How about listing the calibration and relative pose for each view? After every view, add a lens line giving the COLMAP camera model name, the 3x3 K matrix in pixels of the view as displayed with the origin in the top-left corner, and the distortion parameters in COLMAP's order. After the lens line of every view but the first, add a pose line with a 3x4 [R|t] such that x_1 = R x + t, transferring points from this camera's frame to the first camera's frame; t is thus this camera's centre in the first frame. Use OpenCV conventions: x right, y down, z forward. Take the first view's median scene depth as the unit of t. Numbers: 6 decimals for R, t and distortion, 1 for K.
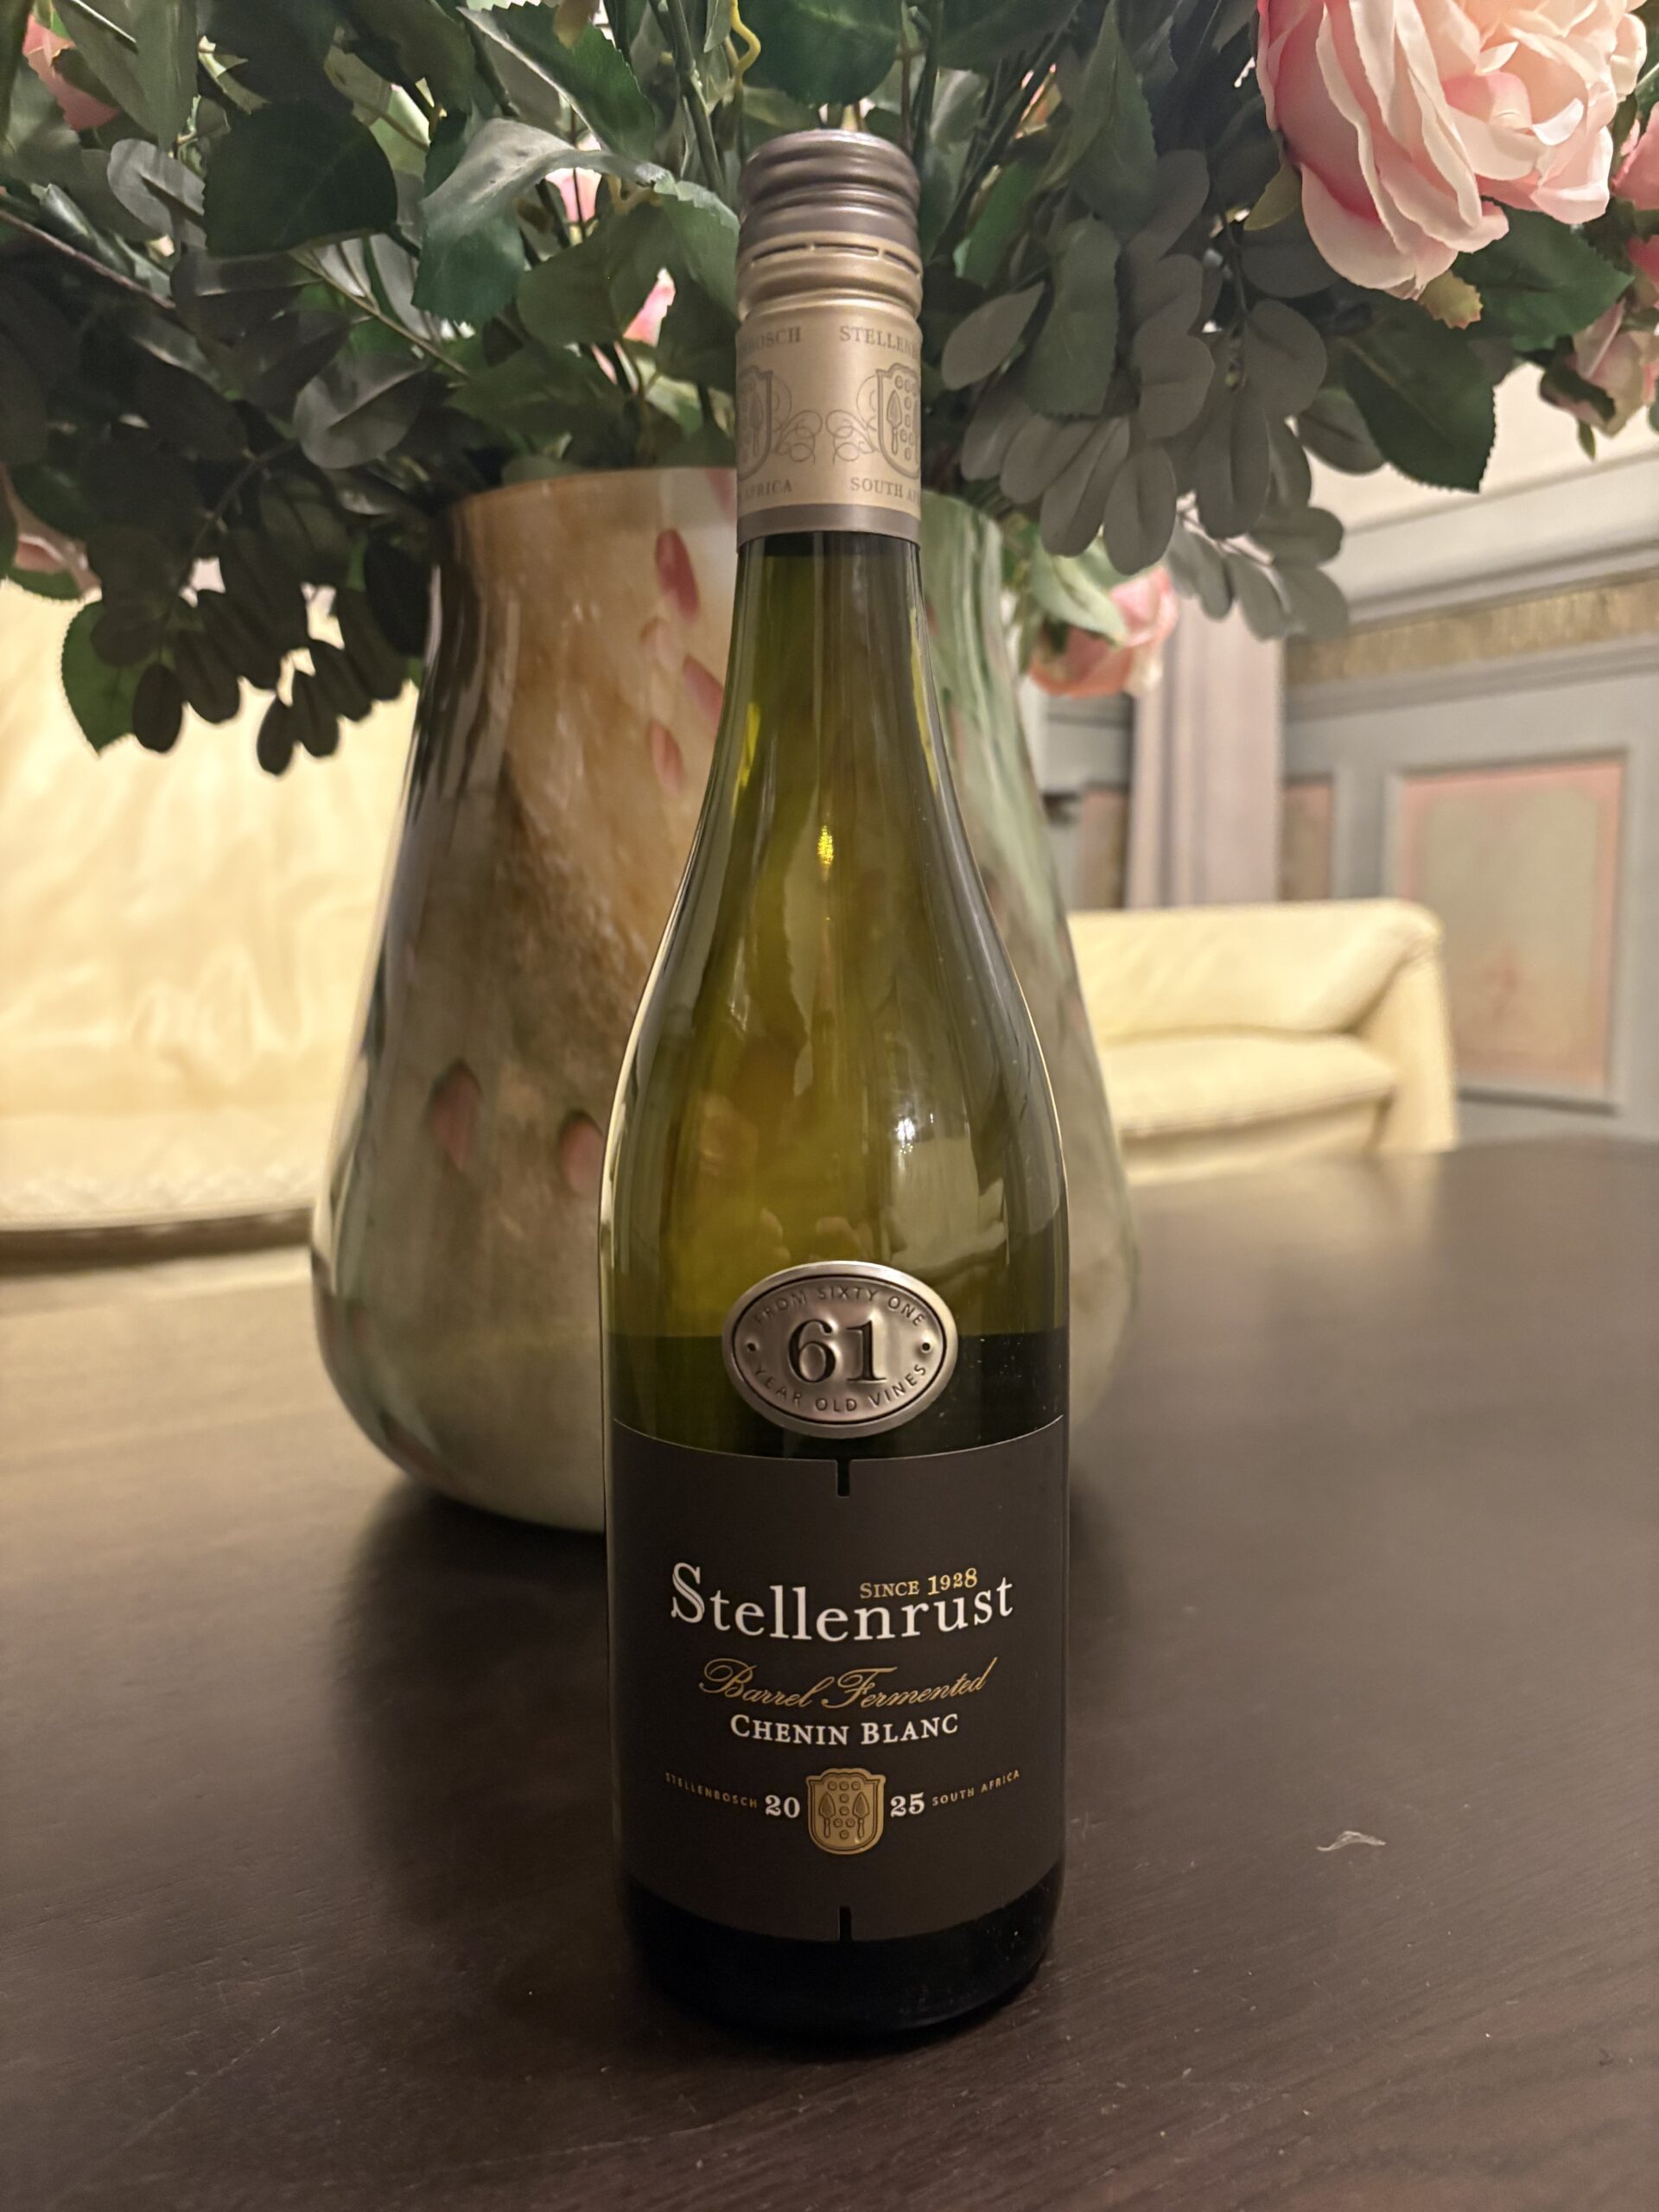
lens RADIAL K [[1796.7, 0, 829.5], [0, 1796.7, 1106.0], [0, 0, 1]] dist [-0.000392, 0.021897]
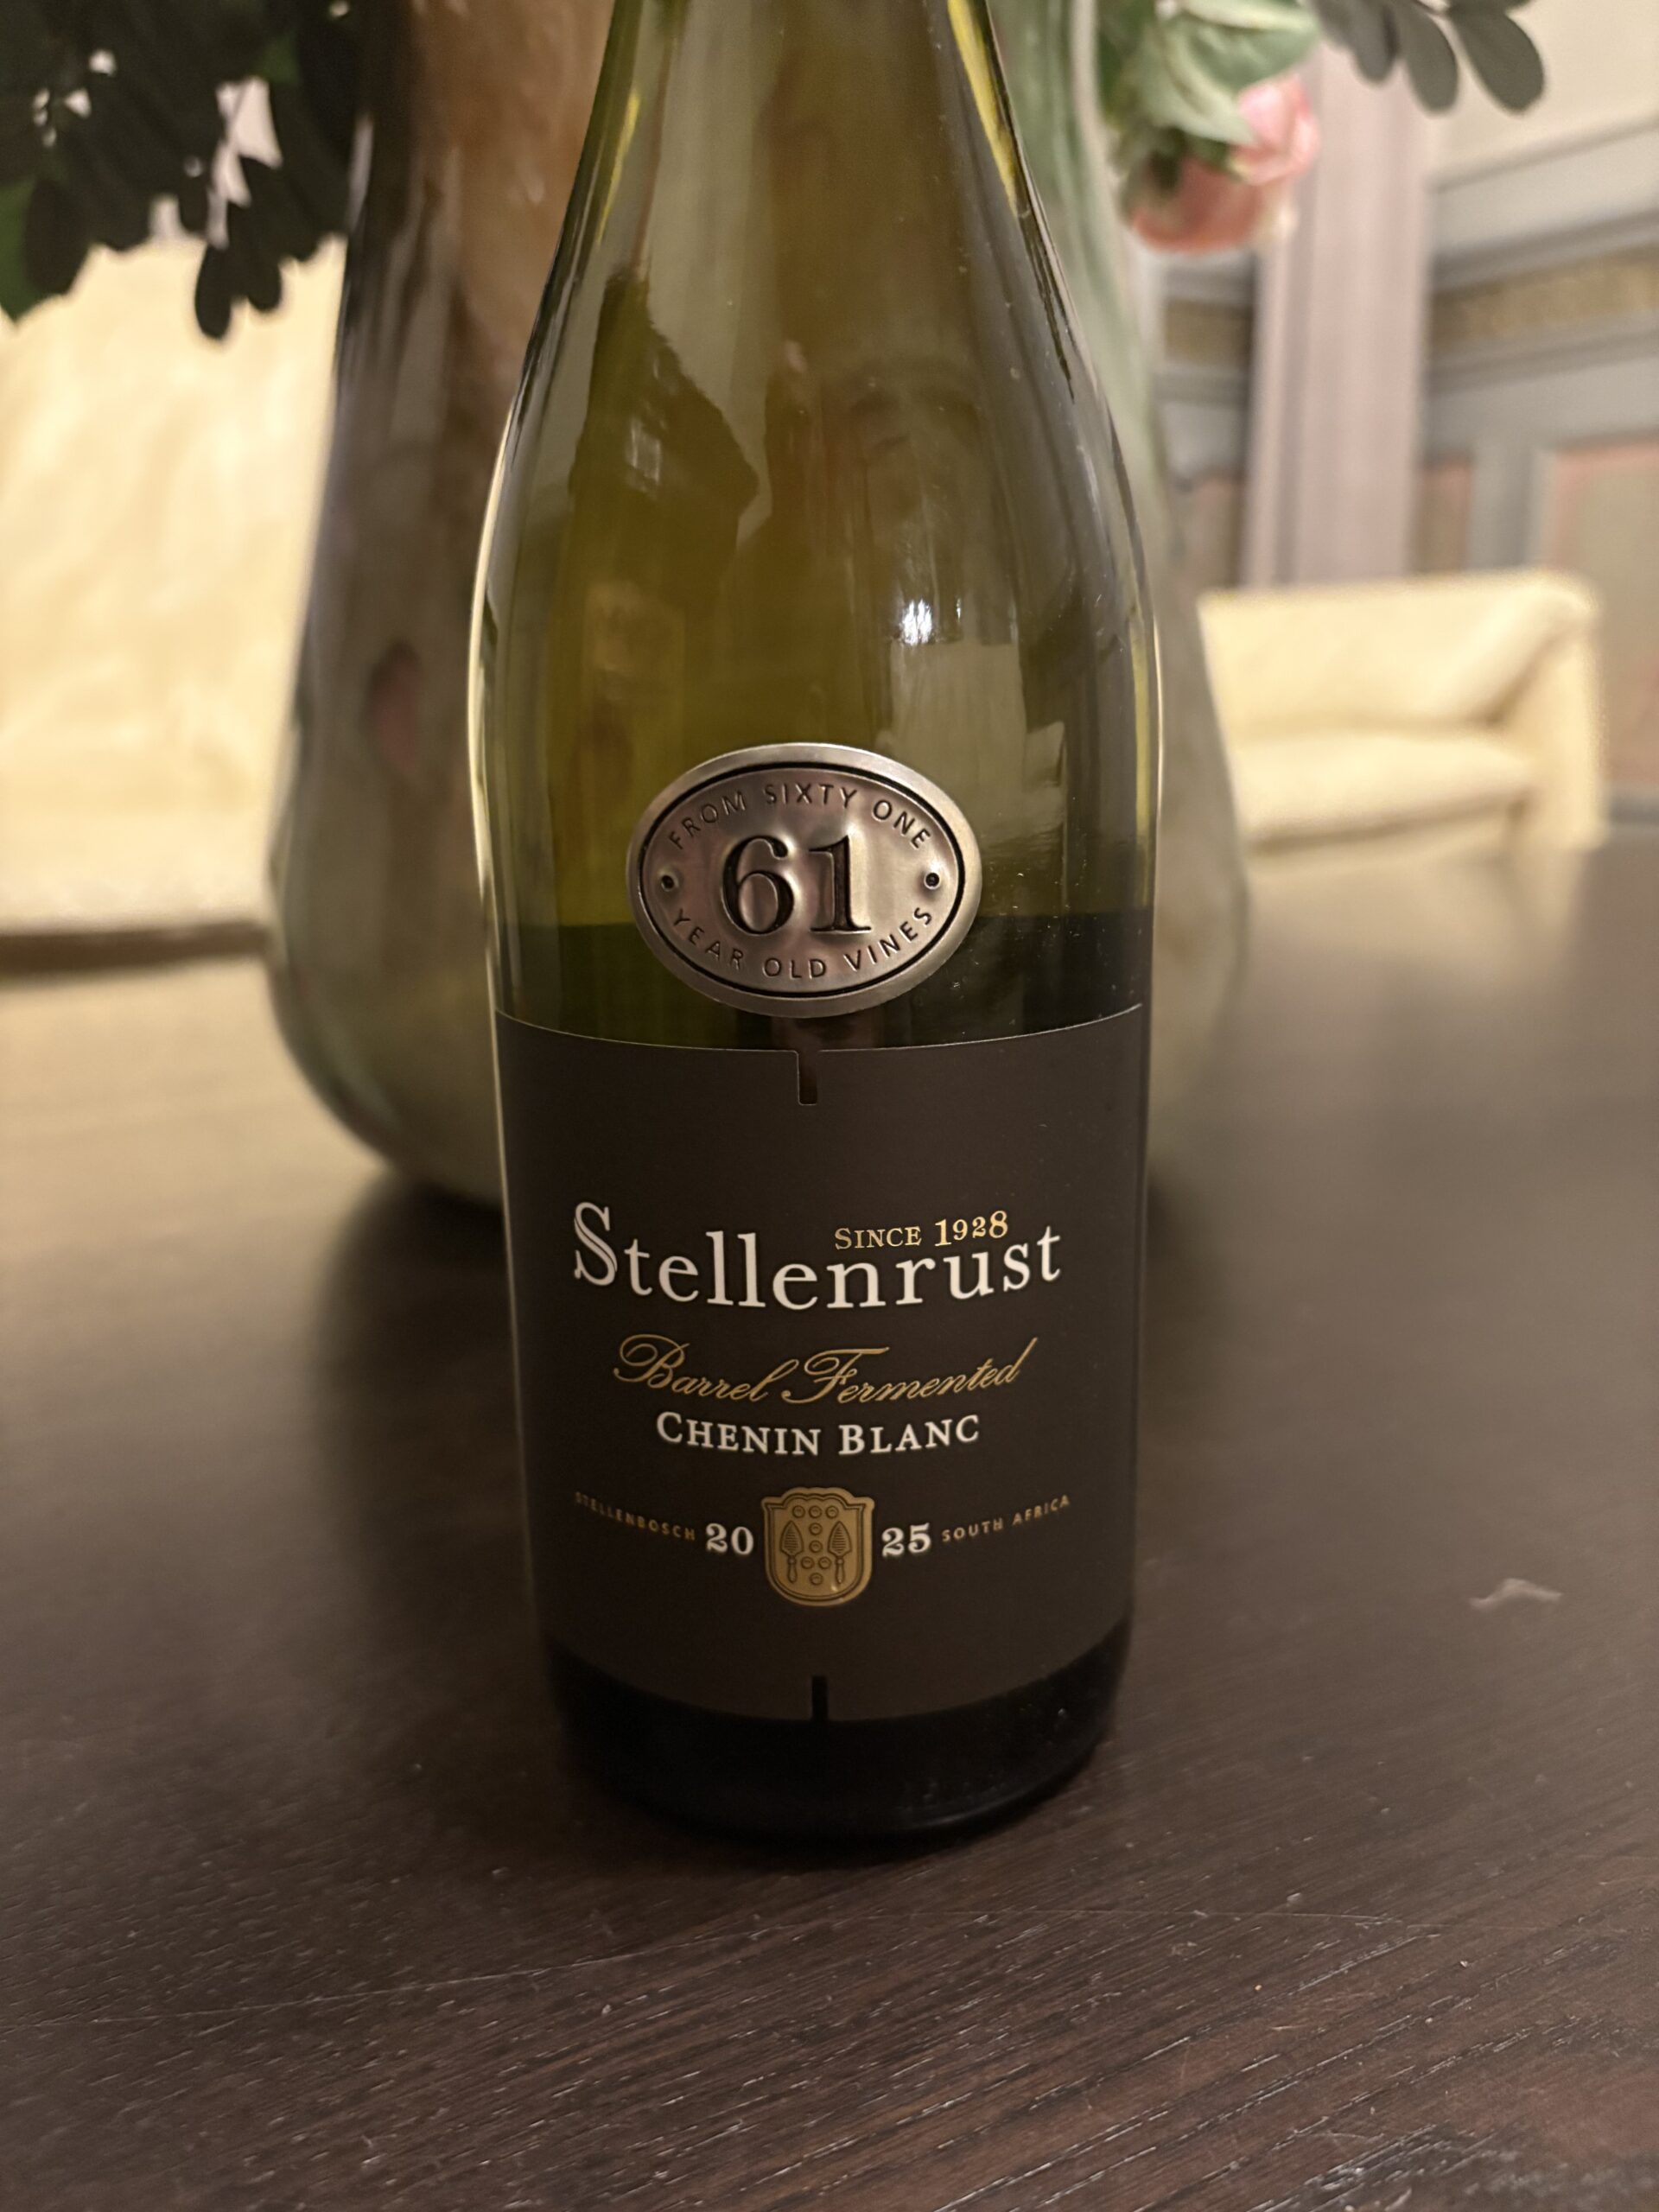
lens RADIAL K [[1796.7, 0, 829.5], [0, 1796.7, 1106.0], [0, 0, 1]] dist [-0.000392, 0.021897]
pose [[0.998512, 0.003544, -0.054422, 0.051584], [0.003854, 0.990808, 0.135224, 0.125172], [0.054401, -0.135232, 0.989319, 0.323359]]
